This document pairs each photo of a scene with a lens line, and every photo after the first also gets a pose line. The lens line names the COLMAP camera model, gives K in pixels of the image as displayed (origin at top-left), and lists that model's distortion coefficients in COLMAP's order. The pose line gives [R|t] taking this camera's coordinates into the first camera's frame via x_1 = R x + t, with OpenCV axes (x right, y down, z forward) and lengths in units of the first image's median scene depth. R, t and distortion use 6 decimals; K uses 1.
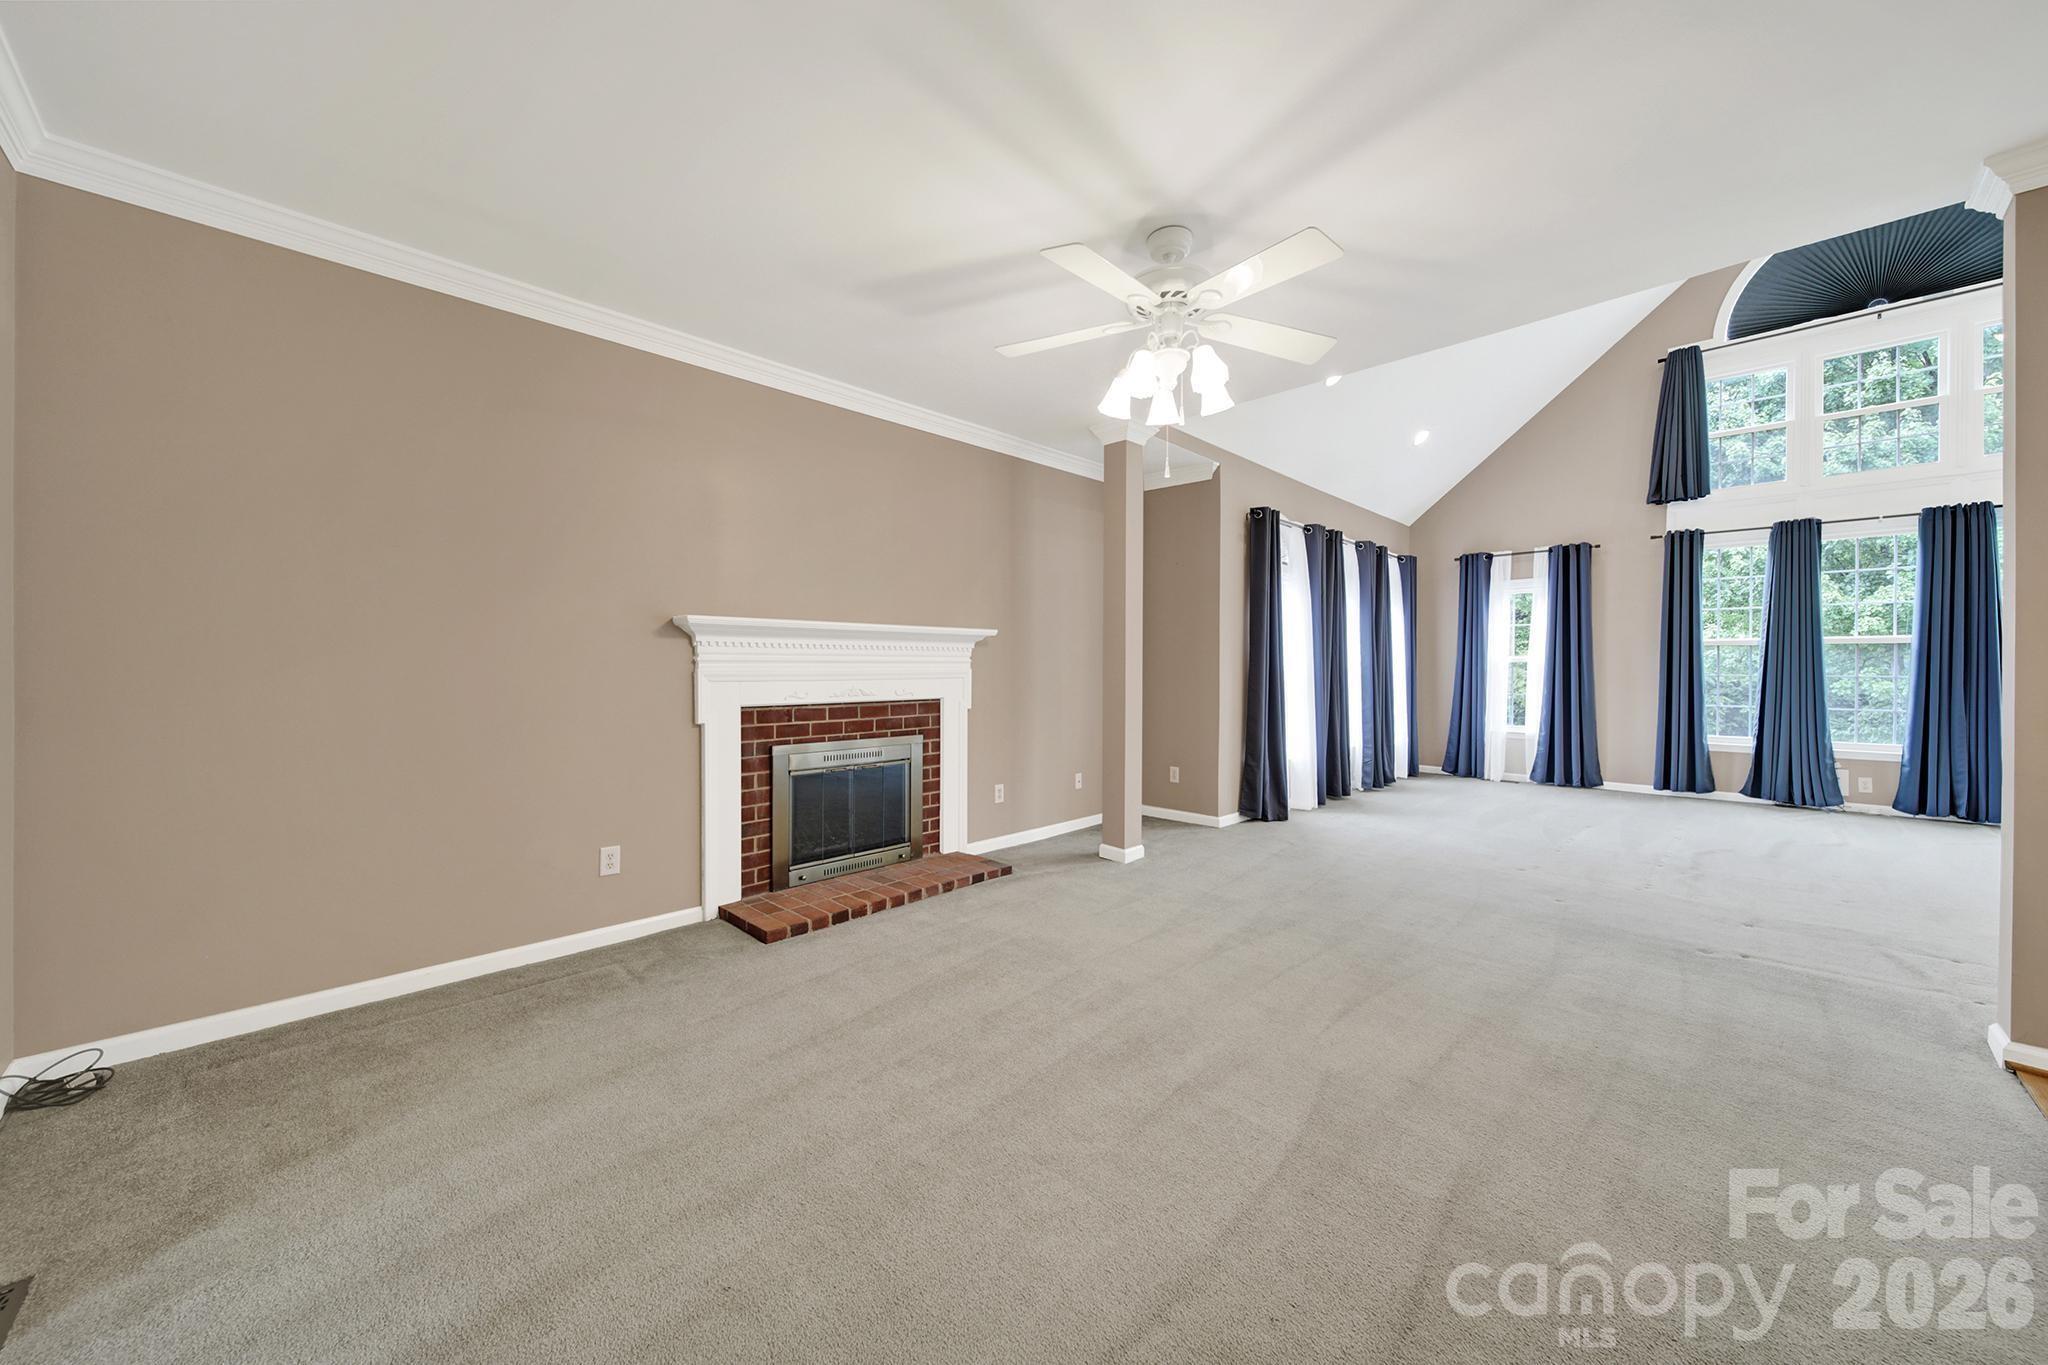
lens RADIAL K [[726.1, 0, 1019.8], [0, 726.1, 667.1], [0, 0, 1]] dist [-0.002067, -0.000149]
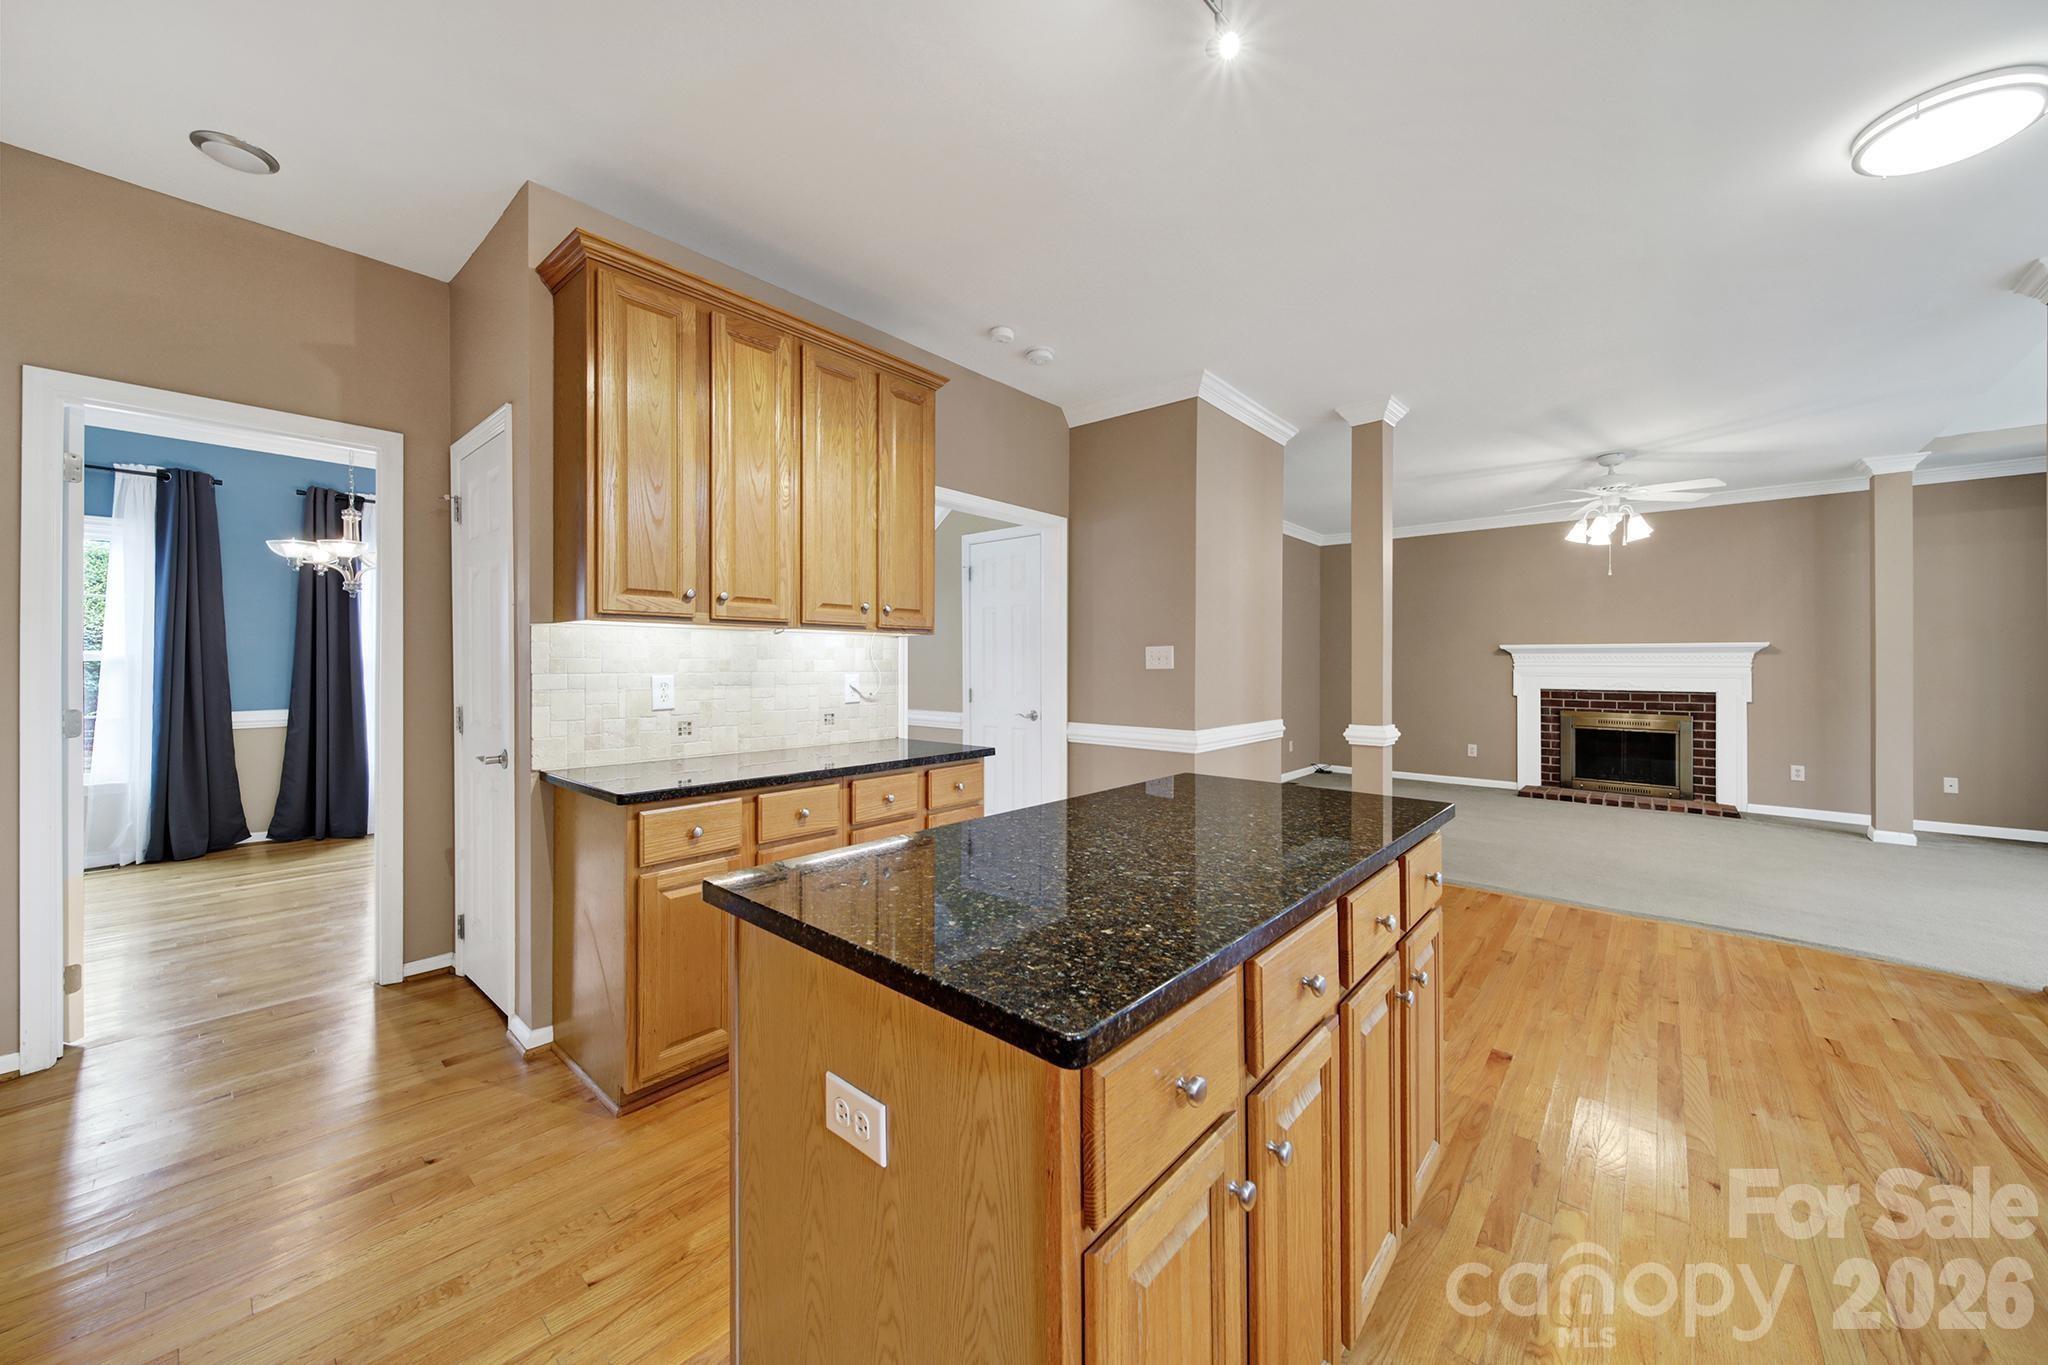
lens RADIAL K [[745.1, 0, 1028.3], [0, 745.1, 664.6], [0, 0, 1]] dist [0.000579, -0.000082]
pose [[0.065624, 0.000219, -0.997844, 1.175601], [-0.007658, 0.999971, -0.000284, -0.000149], [0.997815, 0.007660, 0.065623, -0.400599]]
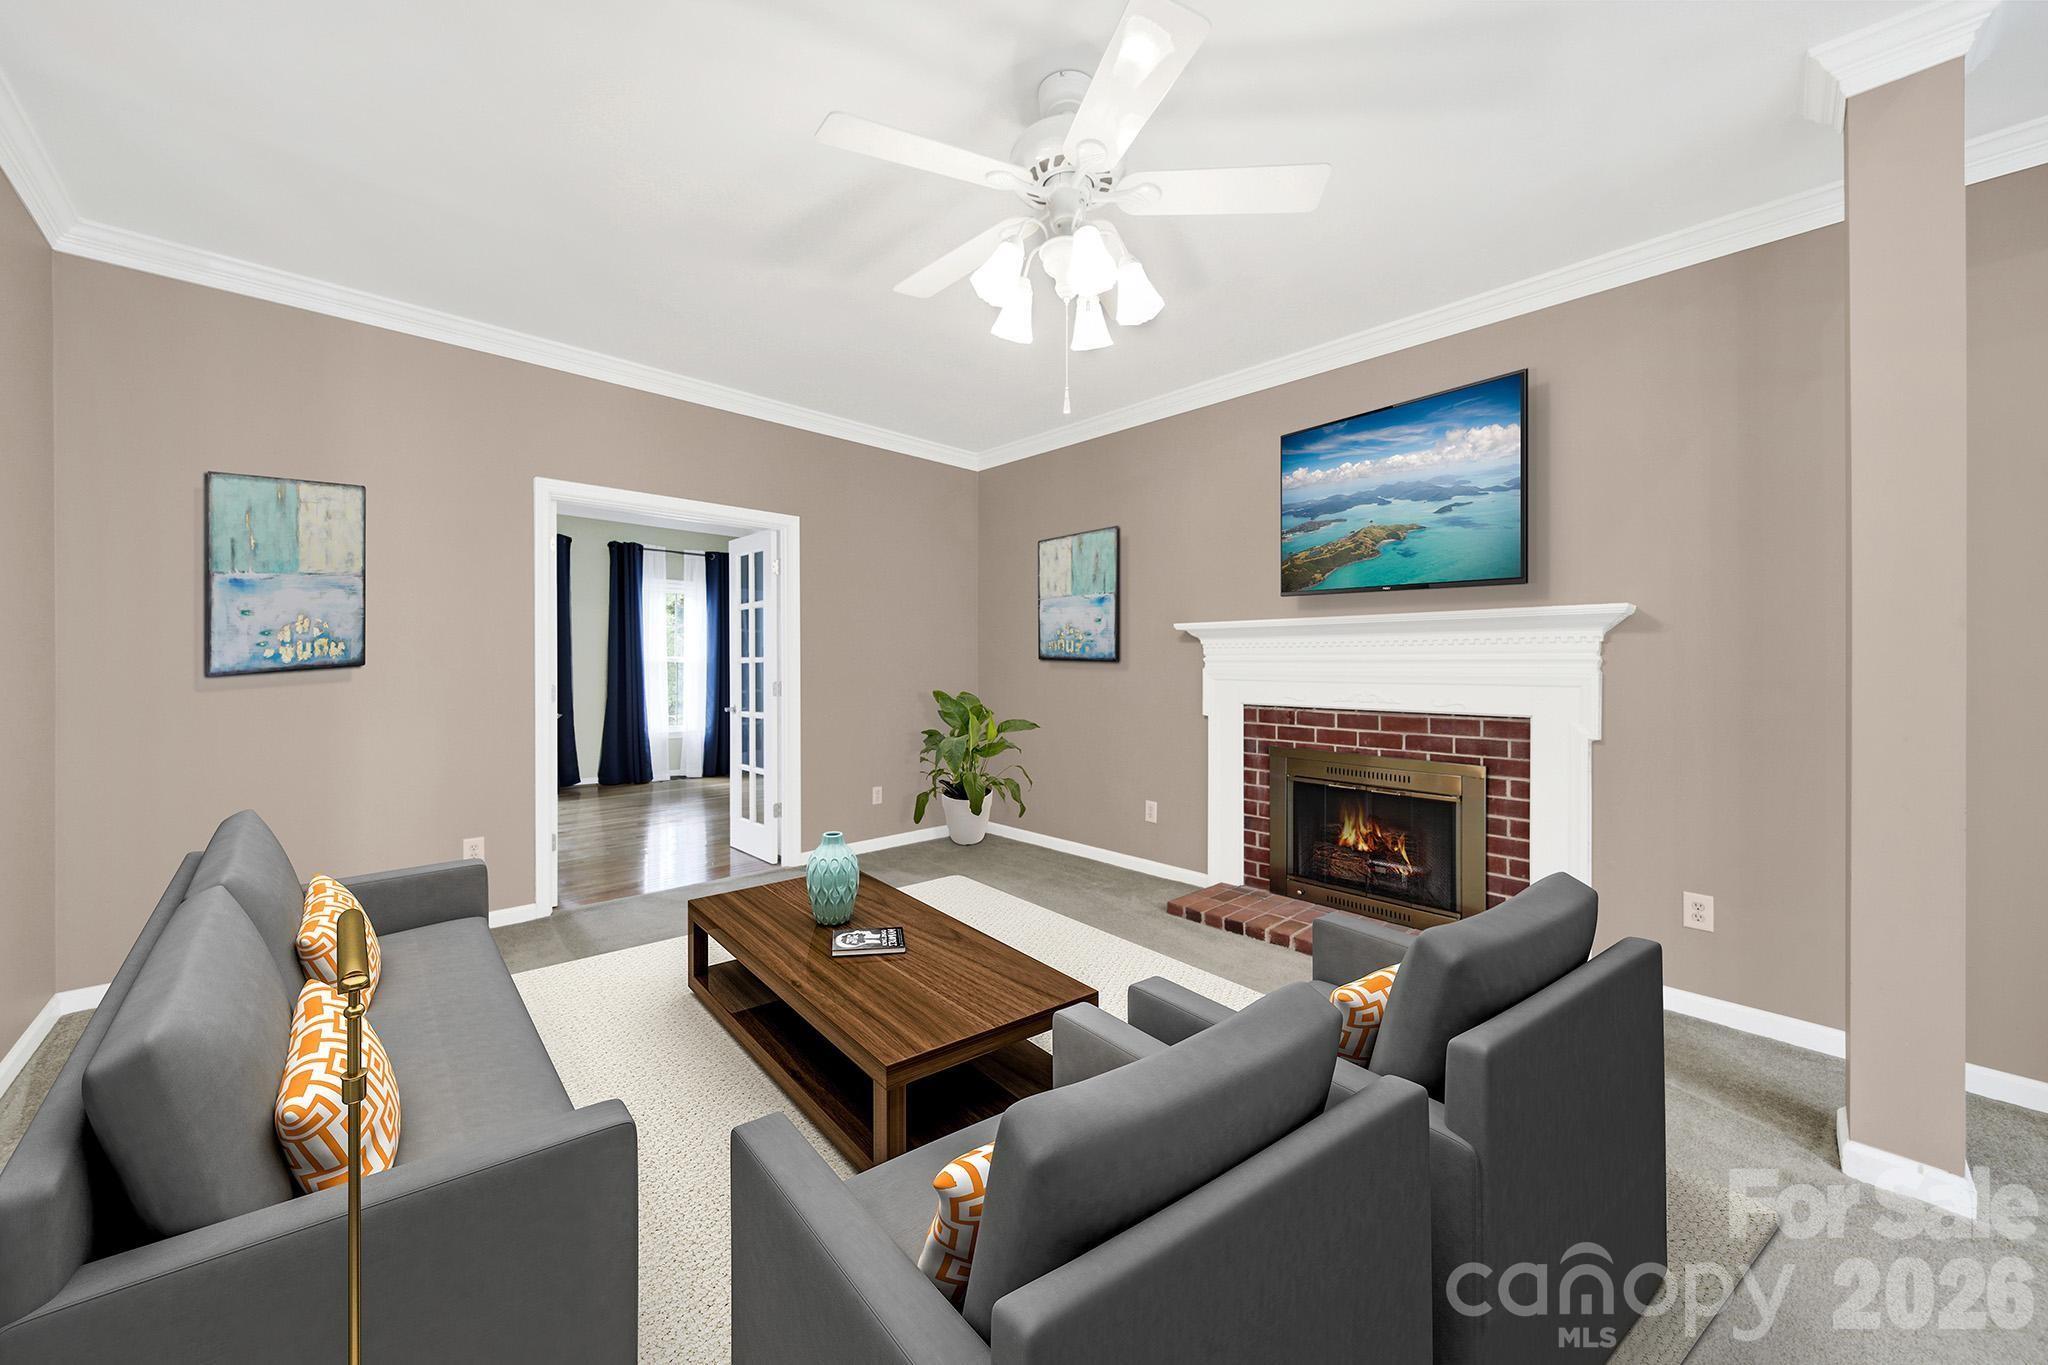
lens RADIAL K [[737.9, 0, 1016.0], [0, 737.9, 665.8], [0, 0, 1]] dist [0.001102, 0.000171]
pose [[-0.033679, 0.000662, -0.999432, 0.532330], [-0.006024, 0.999981, 0.000865, -0.000224], [0.999415, 0.006050, -0.033674, 0.533197]]
